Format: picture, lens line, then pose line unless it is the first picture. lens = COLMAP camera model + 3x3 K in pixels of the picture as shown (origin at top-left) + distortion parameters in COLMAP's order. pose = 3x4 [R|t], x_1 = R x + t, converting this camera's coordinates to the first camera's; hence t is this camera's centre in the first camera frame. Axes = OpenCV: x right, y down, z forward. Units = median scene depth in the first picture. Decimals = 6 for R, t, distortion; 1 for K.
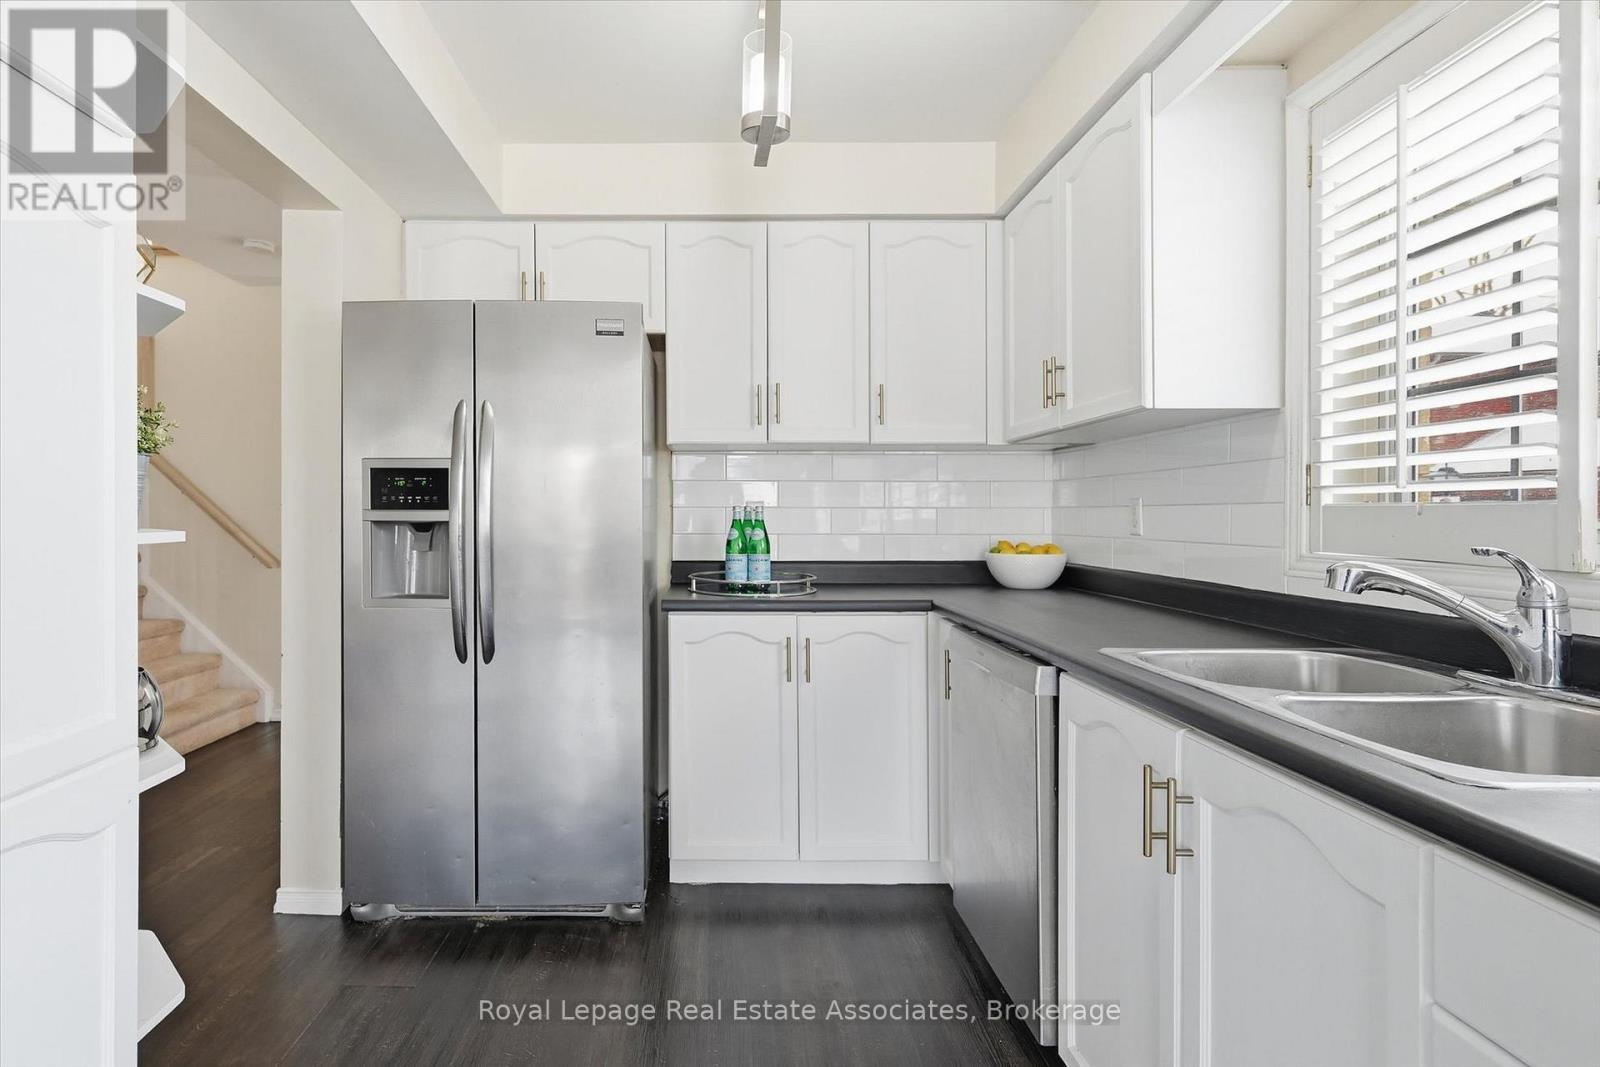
lens RADIAL K [[811.6, 0, 710.4], [0, 811.6, 514.2], [0, 0, 1]] dist [-0.001216, 0.001319]
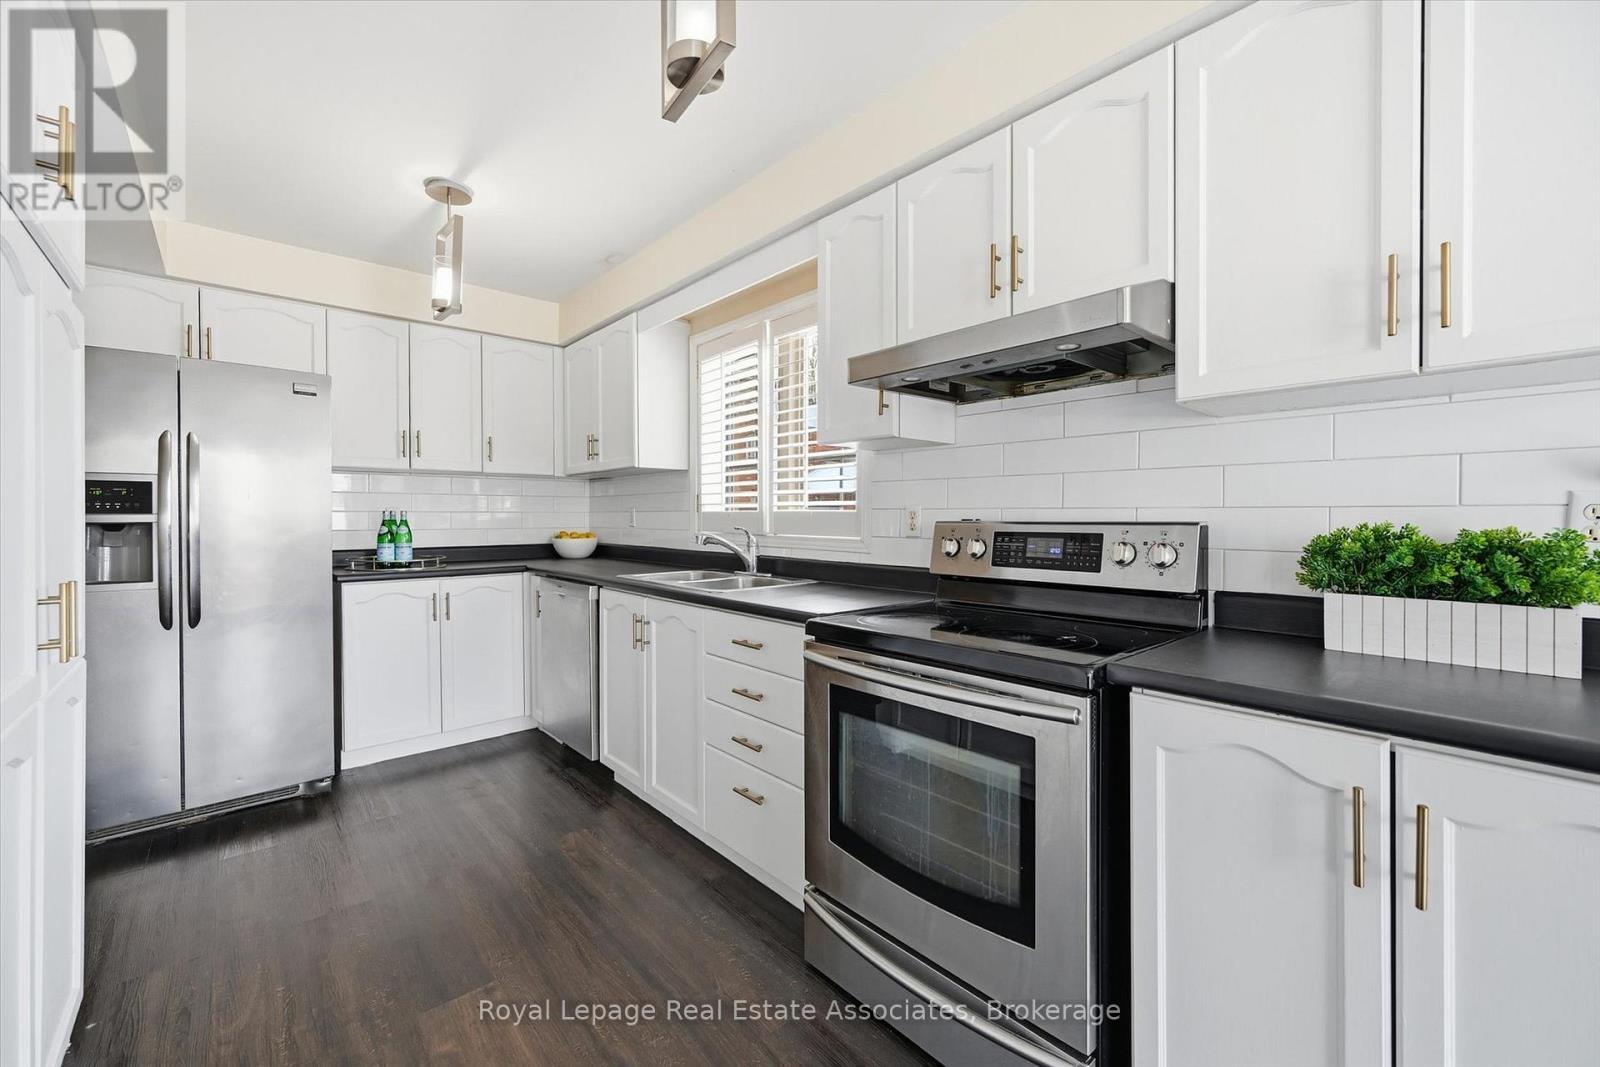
lens RADIAL K [[653.4, 0, 786.1], [0, 653.4, 521.1], [0, 0, 1]] dist [-0.002623, 0.000028]
pose [[0.759507, -0.007493, 0.650456, -0.223557], [0.001600, 0.999952, 0.009651, -0.001956], [-0.650498, -0.006289, 0.759482, -0.447701]]
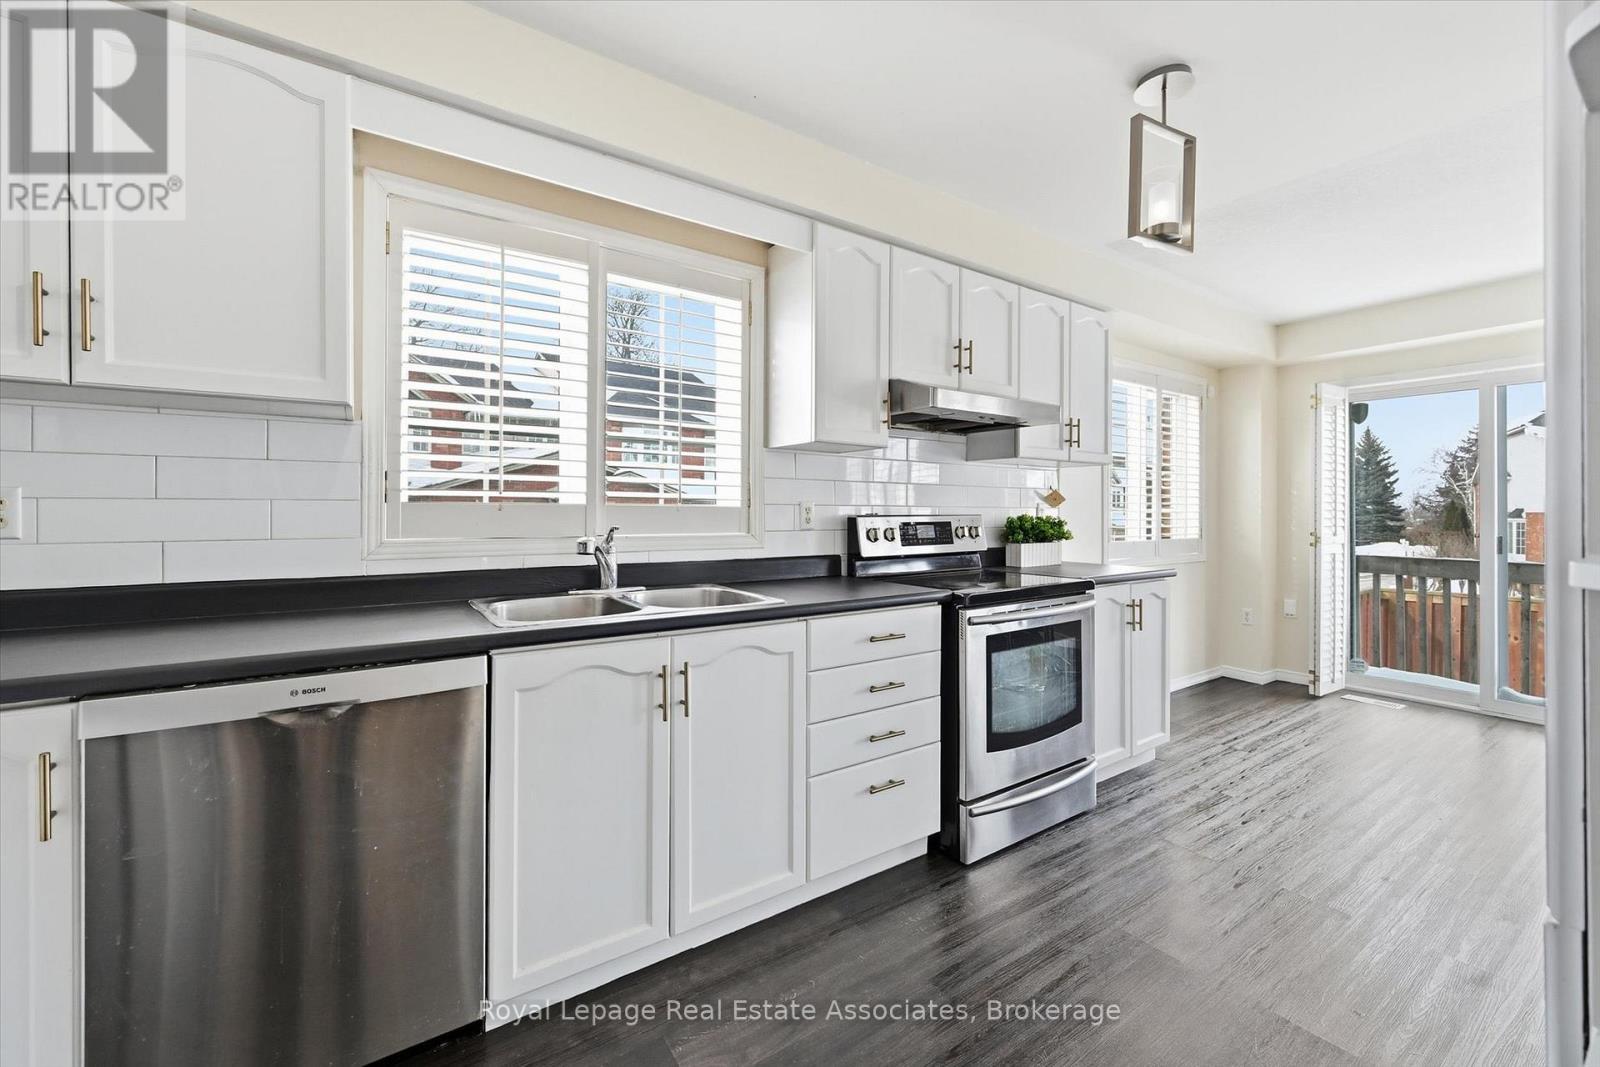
lens RADIAL K [[653.4, 0, 802.9], [0, 653.4, 513.6], [0, 0, 1]] dist [-0.002623, 0.000028]
pose [[-0.568895, -0.006450, 0.822385, -0.340857], [-0.003670, 0.999979, 0.005304, -0.001740], [-0.822402, -0.000001, -0.568907, 0.674795]]
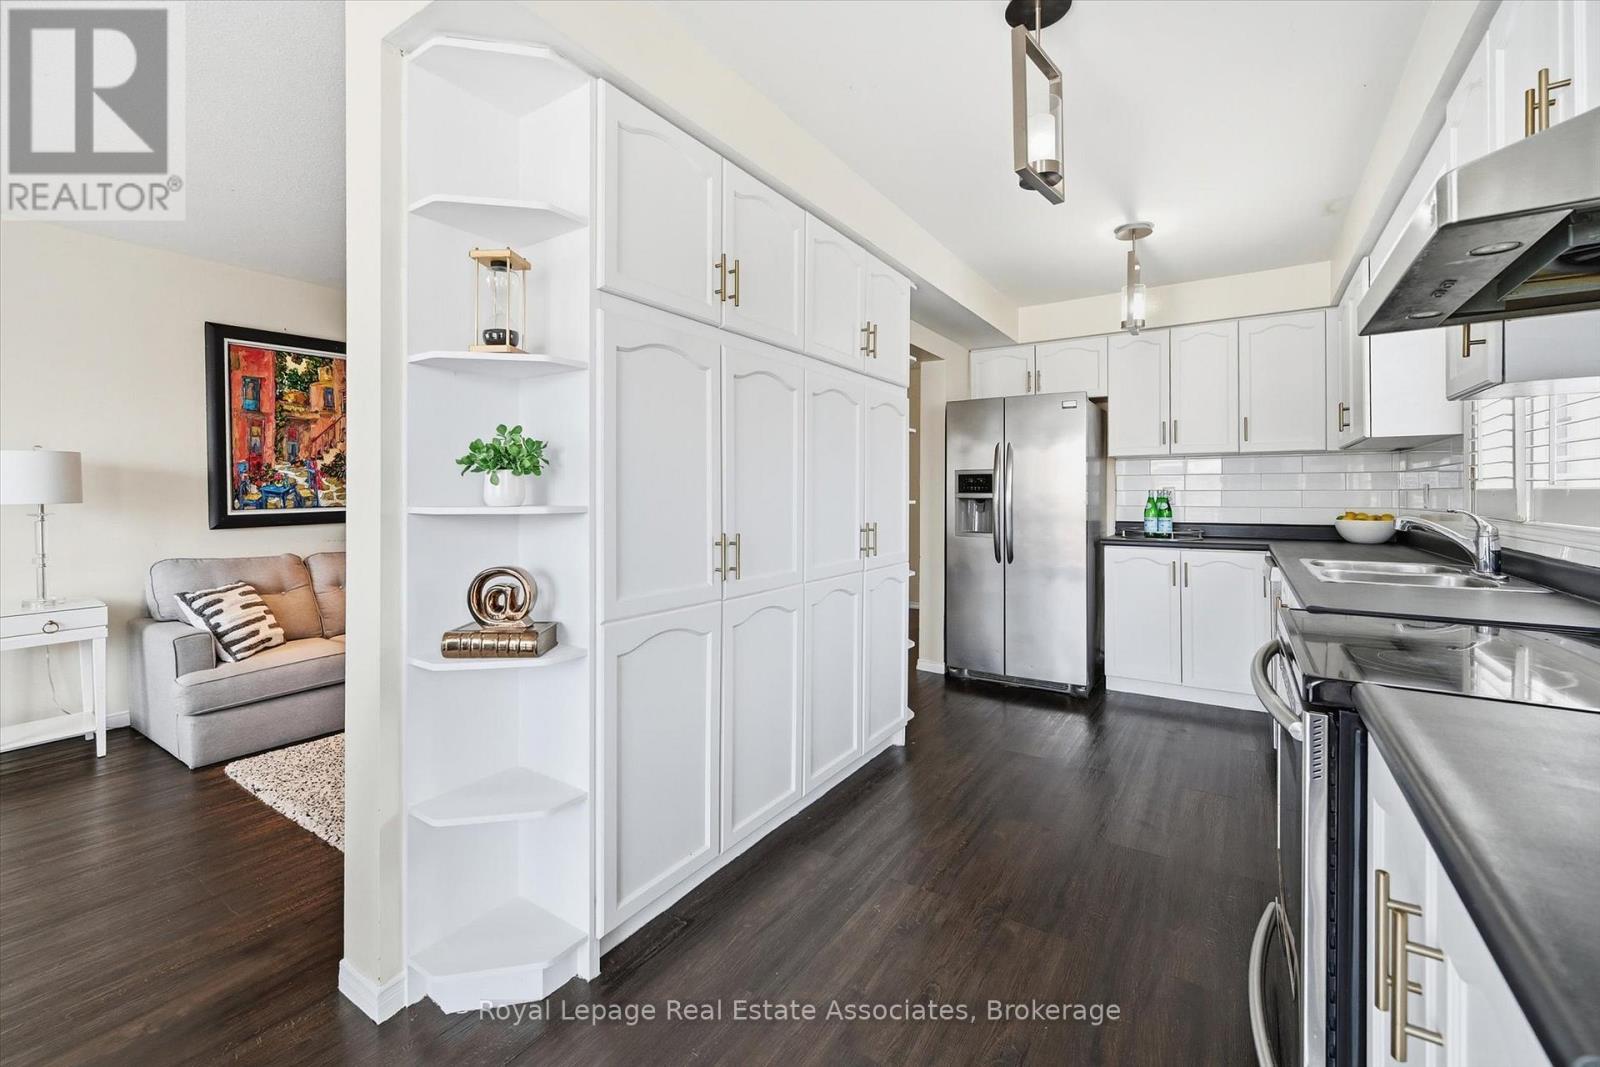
lens RADIAL K [[653.4, 0, 810.6], [0, 653.4, 494.2], [0, 0, 1]] dist [-0.002623, 0.000028]
pose [[0.844373, -0.000874, -0.535756, 0.201739], [0.000489, 1.000000, -0.000861, -0.000179], [0.535756, 0.000465, 0.844373, -0.726859]]
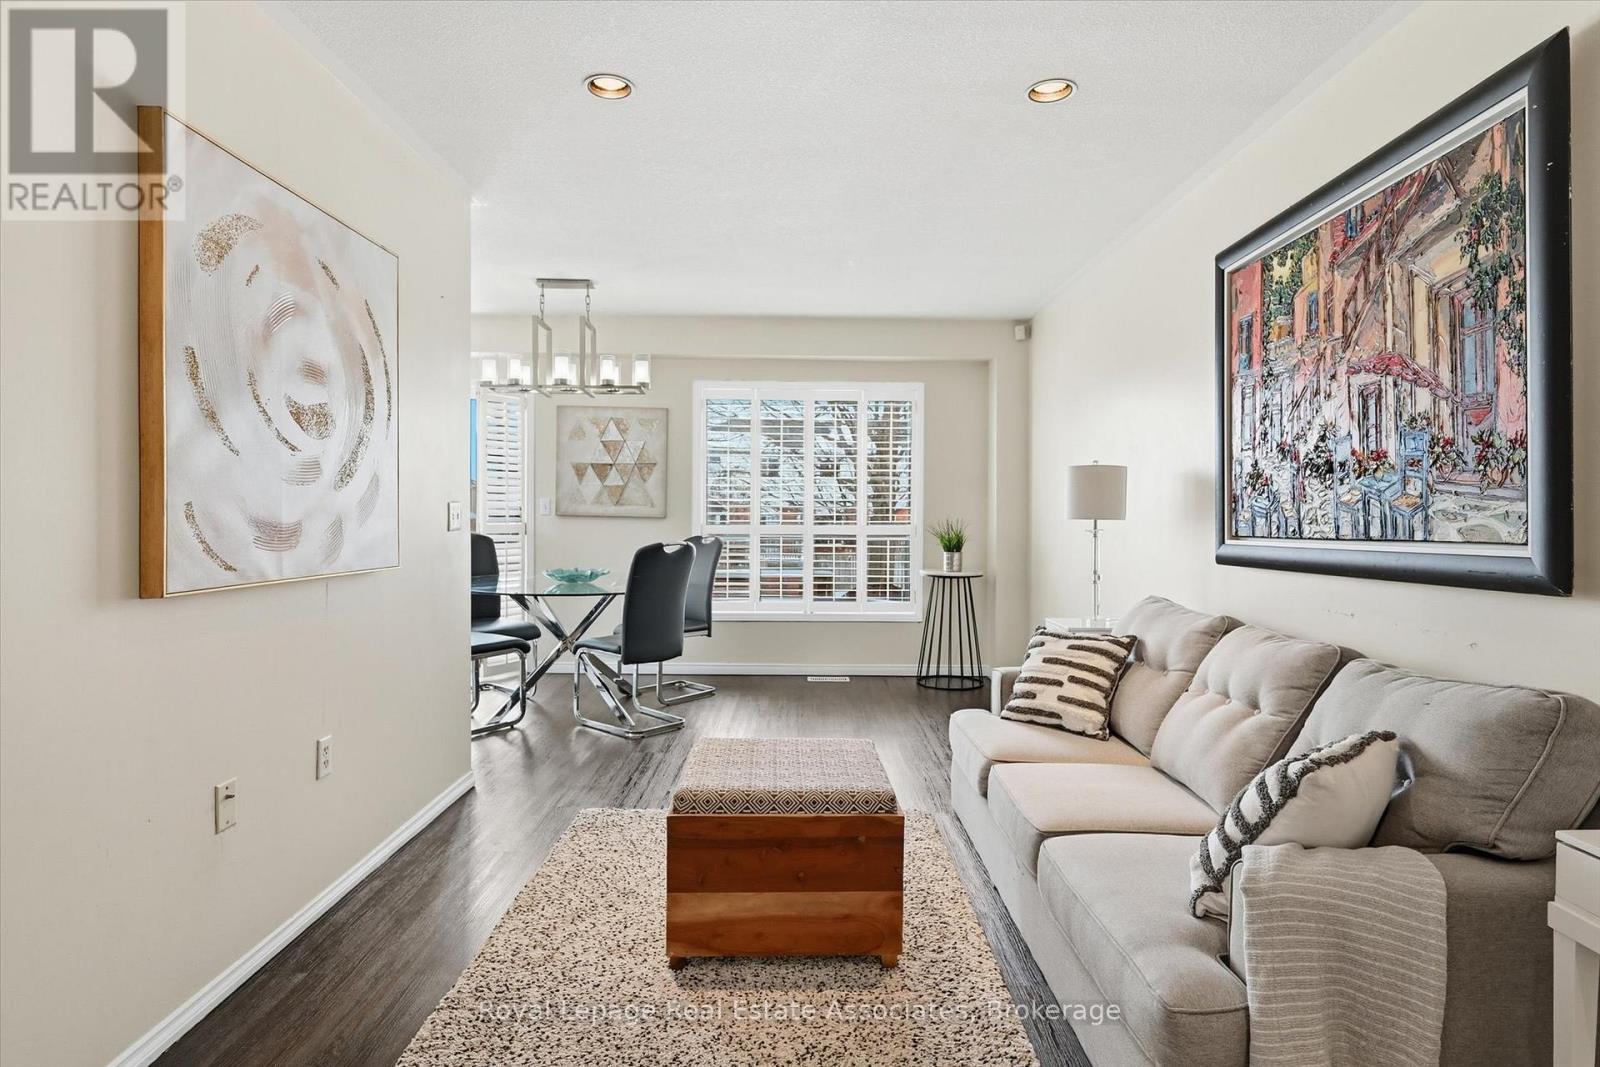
lens RADIAL K [[855.2, 0, 797.1], [0, 855.2, 521.0], [0, 0, 1]] dist [0.000945, -0.001076]
pose [[-0.999821, -0.009151, -0.016539, -0.965289], [-0.009422, 0.999822, 0.016372, -0.002247], [0.016386, 0.016525, -0.999729, 0.910086]]
